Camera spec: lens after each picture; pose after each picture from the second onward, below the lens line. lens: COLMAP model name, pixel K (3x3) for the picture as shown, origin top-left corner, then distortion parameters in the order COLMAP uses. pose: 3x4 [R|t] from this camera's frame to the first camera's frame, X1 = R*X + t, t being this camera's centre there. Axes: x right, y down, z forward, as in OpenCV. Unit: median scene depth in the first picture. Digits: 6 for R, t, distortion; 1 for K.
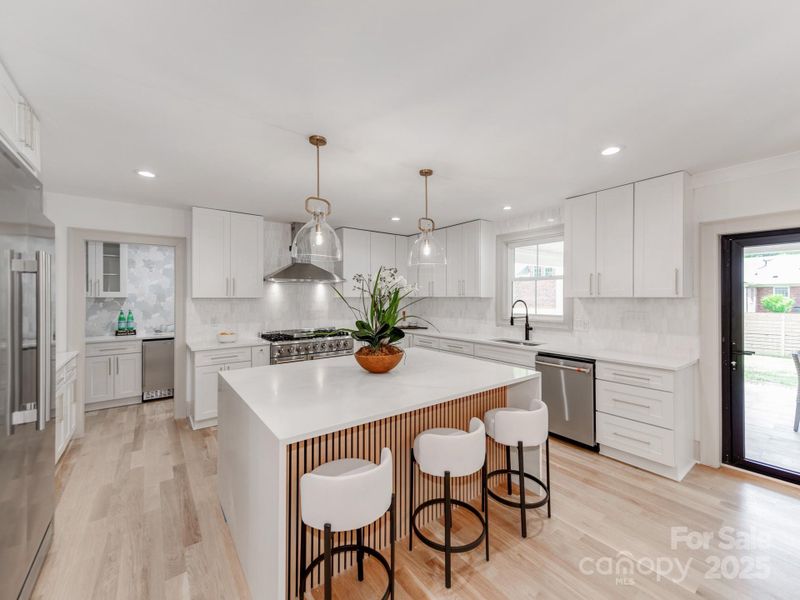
lens RADIAL K [[328.9, 0, 397.6], [0, 328.9, 296.6], [0, 0, 1]] dist [0.010336, -0.000566]
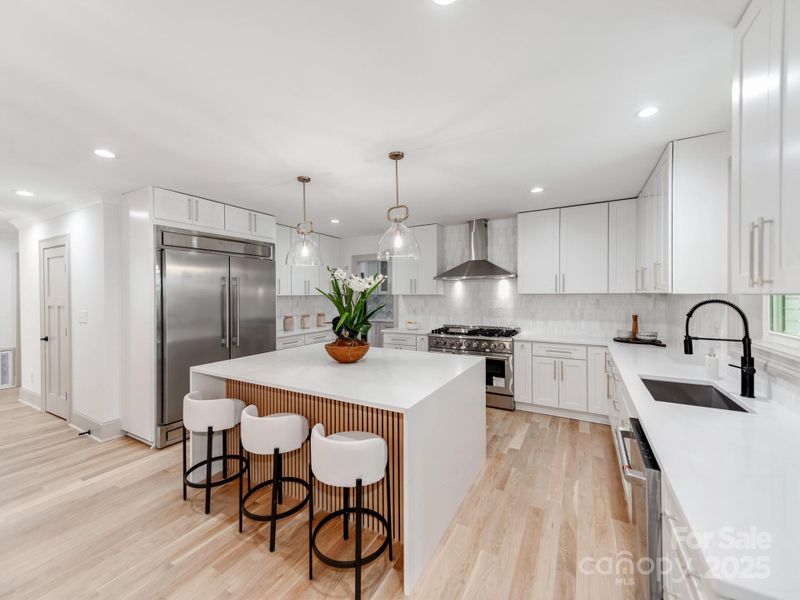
lens RADIAL K [[324.4, 0, 391.3], [0, 324.4, 295.8], [0, 0, 1]] dist [0.001230, -0.000179]
pose [[0.383750, 0.002989, -0.923432, 0.730299], [0.004558, 0.999976, 0.005131, 0.000660], [0.923426, -0.006179, 0.383727, 0.524484]]
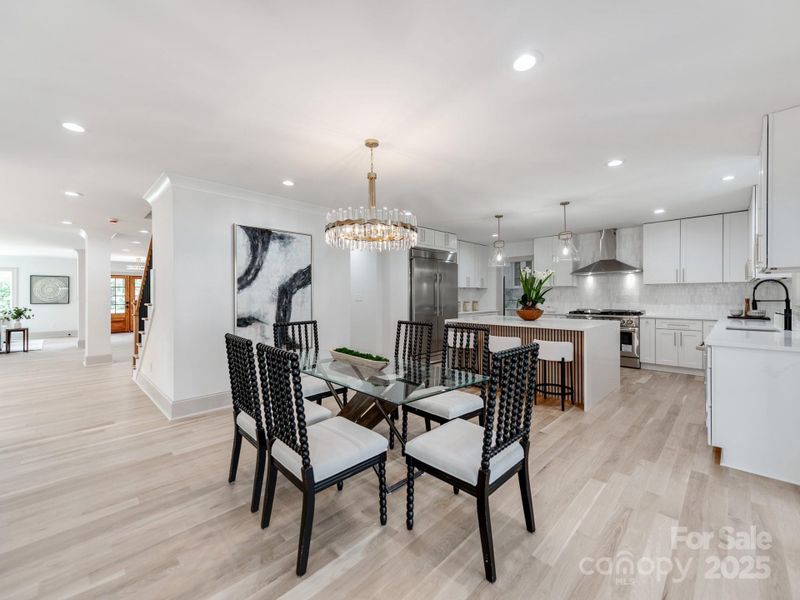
lens RADIAL K [[328.9, 0, 397.6], [0, 328.9, 296.6], [0, 0, 1]] dist [0.010336, -0.000566]
pose [[0.131058, 0.002981, -0.991370, 1.285087], [0.002322, 0.999992, 0.003314, 0.057937], [0.991372, -0.002736, 0.131050, -0.021590]]
